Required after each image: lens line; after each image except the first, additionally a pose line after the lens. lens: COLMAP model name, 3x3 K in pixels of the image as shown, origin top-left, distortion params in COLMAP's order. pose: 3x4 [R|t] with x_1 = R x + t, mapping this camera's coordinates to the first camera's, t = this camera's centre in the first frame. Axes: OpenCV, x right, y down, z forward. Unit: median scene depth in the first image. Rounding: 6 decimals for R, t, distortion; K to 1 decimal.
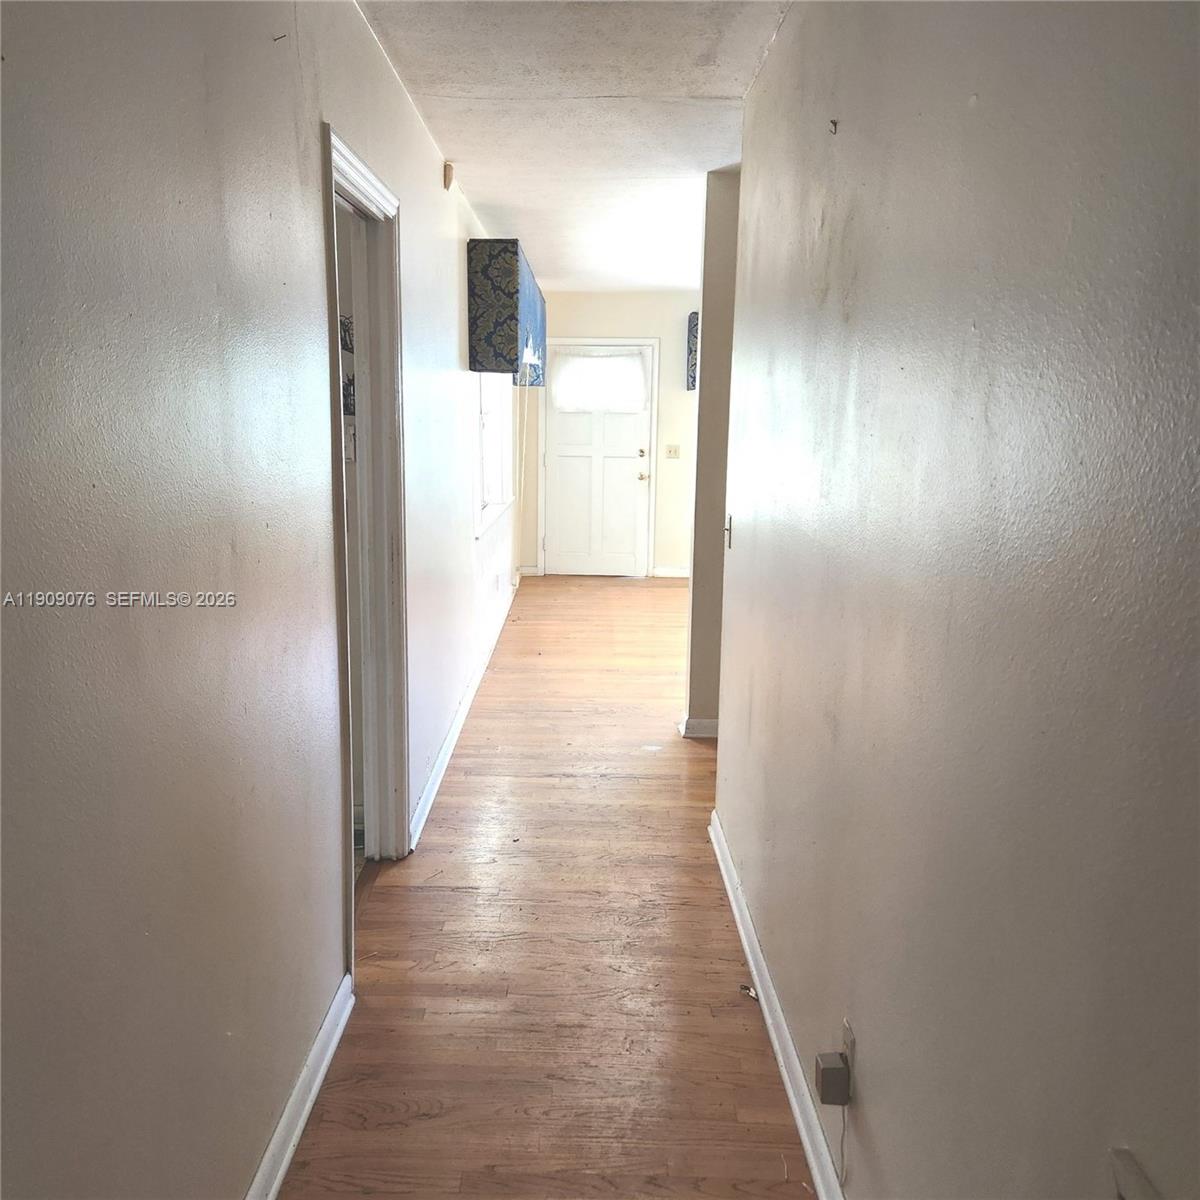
lens RADIAL K [[1094.1, 0, 599.8], [0, 1094.1, 602.8], [0, 0, 1]] dist [0.054003, 0.000000]
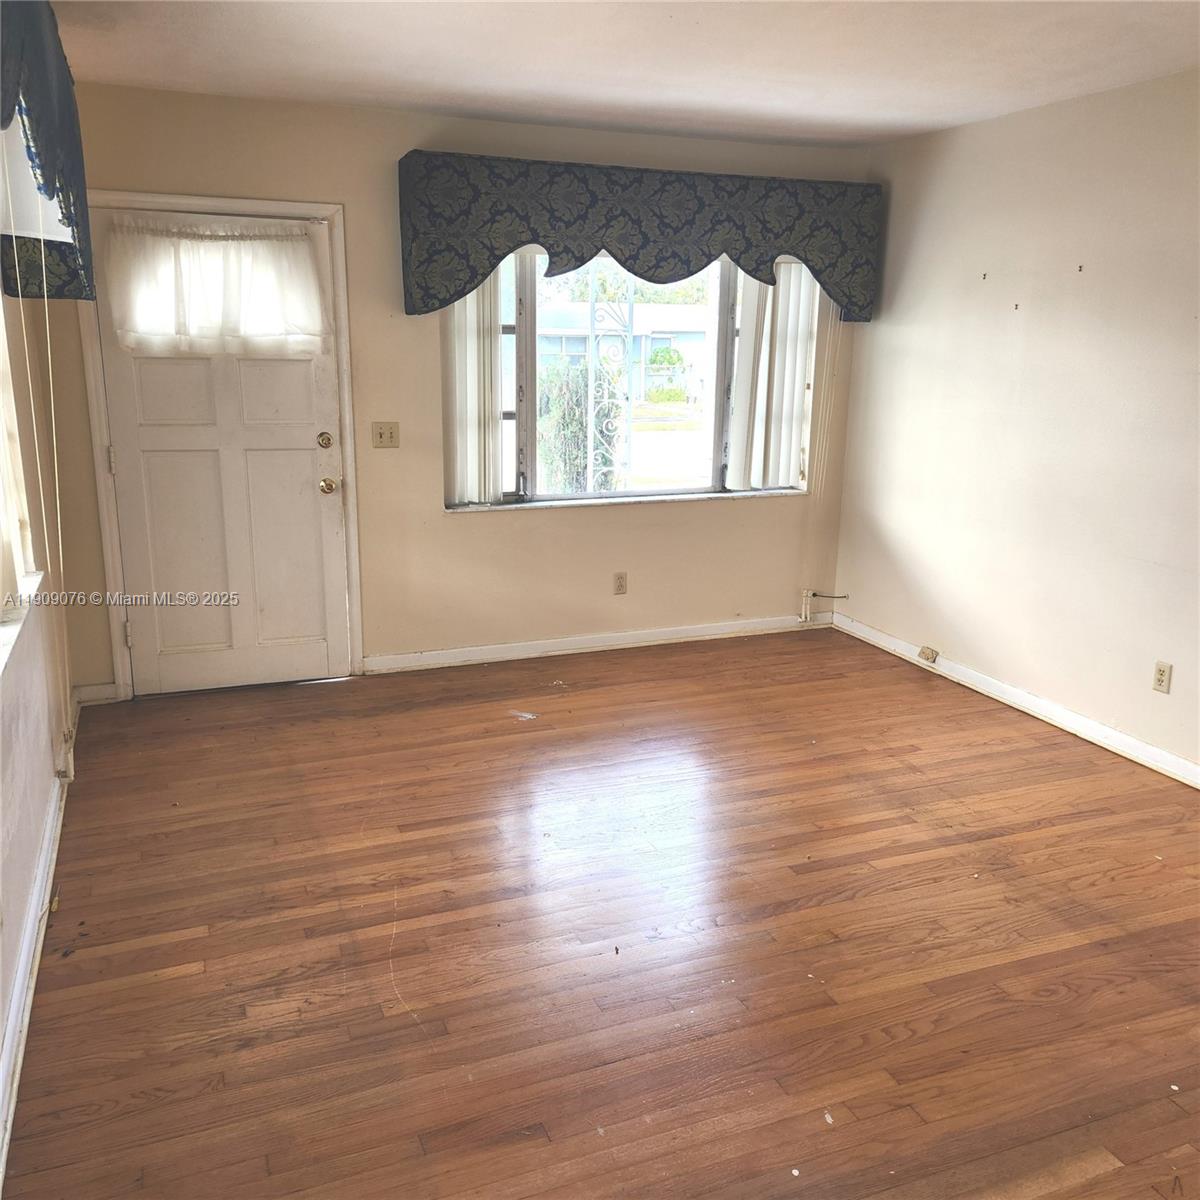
lens RADIAL K [[1094.1, 0, 603.4], [0, 1094.1, 592.0], [0, 0, 1]] dist [0.054003, 0.000000]
pose [[0.933614, -0.085417, 0.347950, -0.023547], [0.054501, 0.993722, 0.097708, -0.110162], [-0.354112, -0.072258, 0.932407, 0.485054]]
